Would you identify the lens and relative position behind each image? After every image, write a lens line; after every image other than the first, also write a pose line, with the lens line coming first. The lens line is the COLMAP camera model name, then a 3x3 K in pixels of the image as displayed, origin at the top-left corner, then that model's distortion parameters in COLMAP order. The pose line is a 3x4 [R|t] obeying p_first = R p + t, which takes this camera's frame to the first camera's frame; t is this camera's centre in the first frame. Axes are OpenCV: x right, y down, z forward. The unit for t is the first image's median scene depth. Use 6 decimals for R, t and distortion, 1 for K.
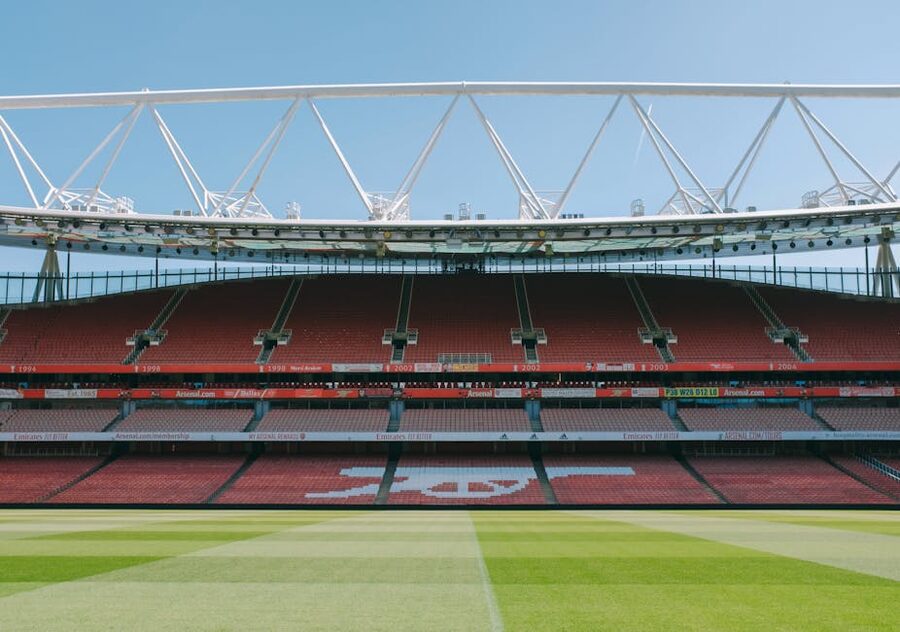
lens RADIAL K [[992.6, 0, 430.4], [0, 992.6, 346.8], [0, 0, 1]] dist [-0.055367, 0.128904]
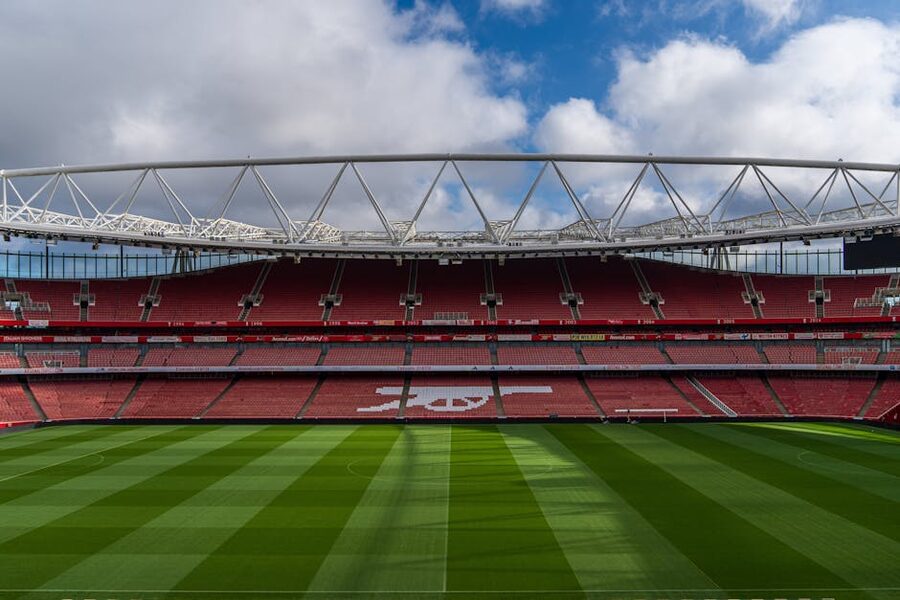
lens RADIAL K [[737.3, 0, 448.5], [0, 737.3, 347.0], [0, 0, 1]] dist [-0.031926, 0.004887]
pose [[0.999679, -0.004593, 0.024916, 0.000338], [0.000926, 0.989399, 0.145220, -0.114010], [-0.025319, -0.145151, 0.989086, -0.196754]]
